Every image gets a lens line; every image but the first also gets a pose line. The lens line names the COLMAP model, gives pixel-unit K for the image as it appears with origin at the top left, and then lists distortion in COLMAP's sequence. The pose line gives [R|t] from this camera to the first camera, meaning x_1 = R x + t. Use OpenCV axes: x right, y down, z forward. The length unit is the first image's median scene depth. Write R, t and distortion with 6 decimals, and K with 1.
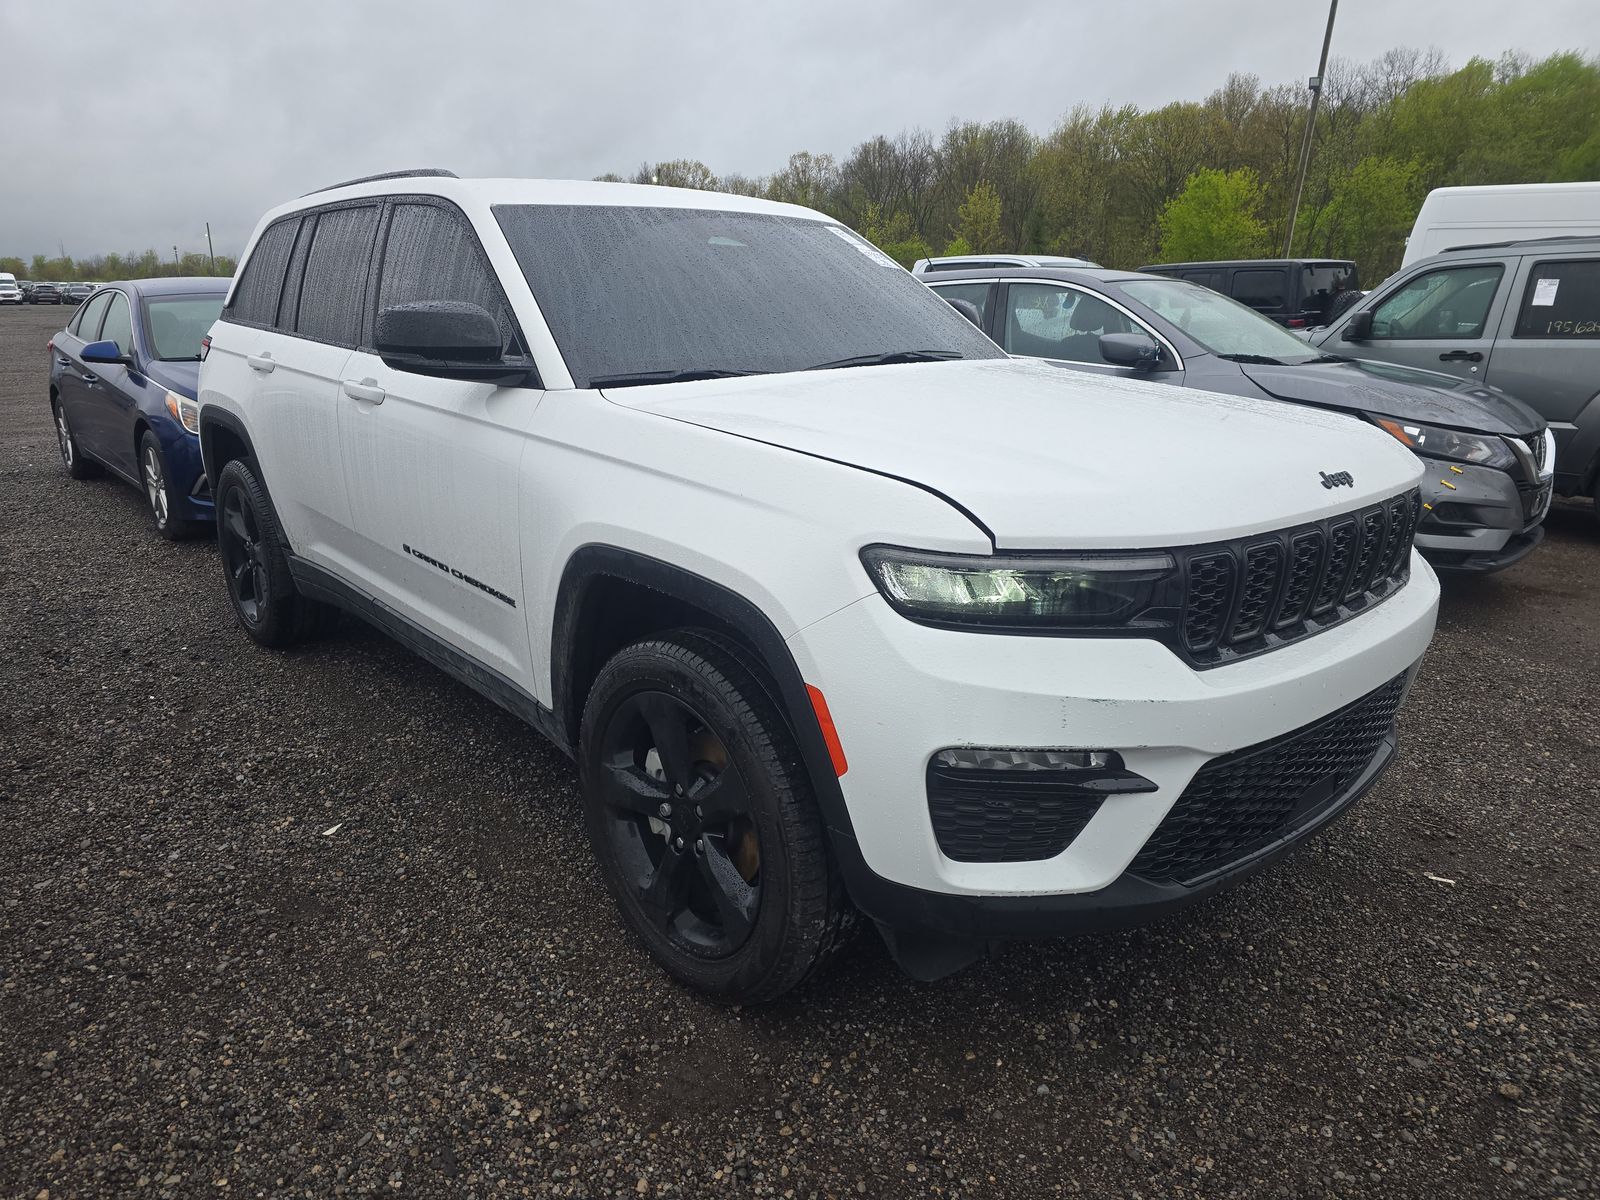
lens RADIAL K [[1095.7, 0, 796.8], [0, 1095.7, 602.7], [0, 0, 1]] dist [0.019953, -0.007332]
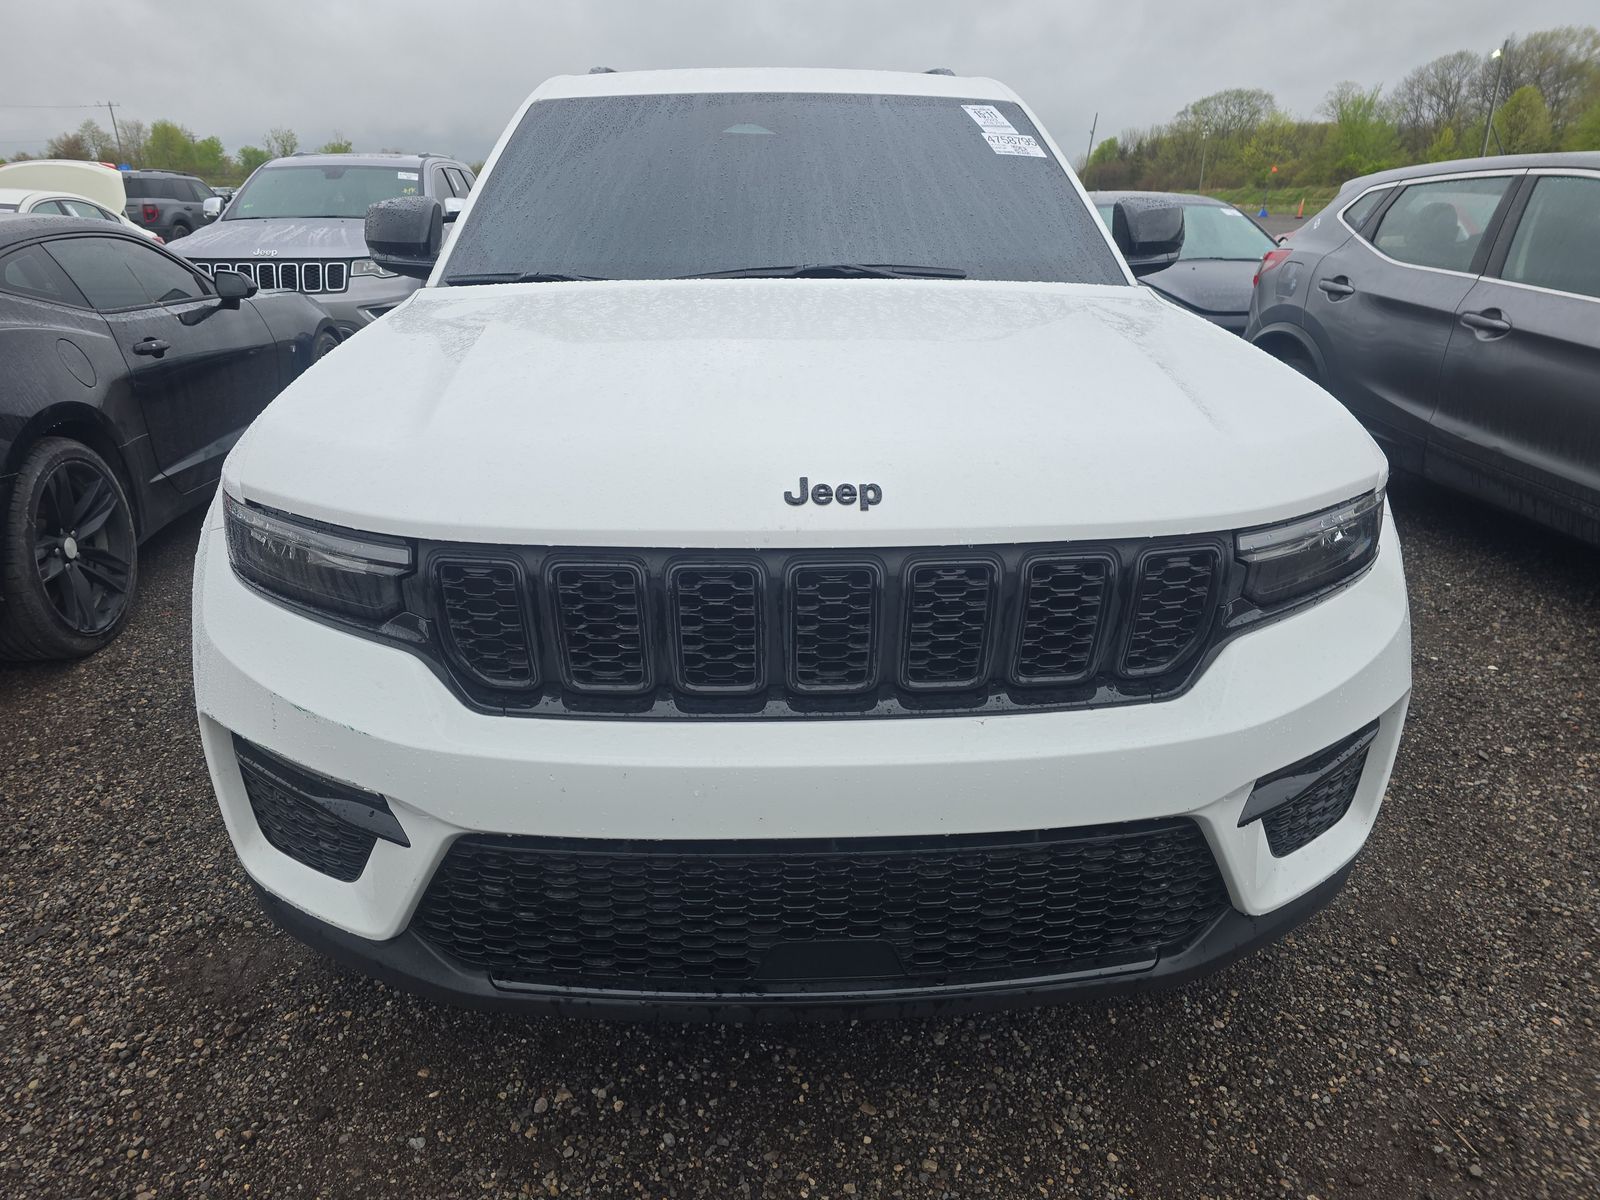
lens RADIAL K [[1095.7, 0, 799.4], [0, 1095.7, 598.1], [0, 0, 1]] dist [0.019953, -0.007332]
pose [[0.777491, 0.218599, -0.589680, 0.848741], [-0.172582, 0.975811, 0.134192, -0.133333], [0.604750, -0.002565, 0.796411, 0.488368]]
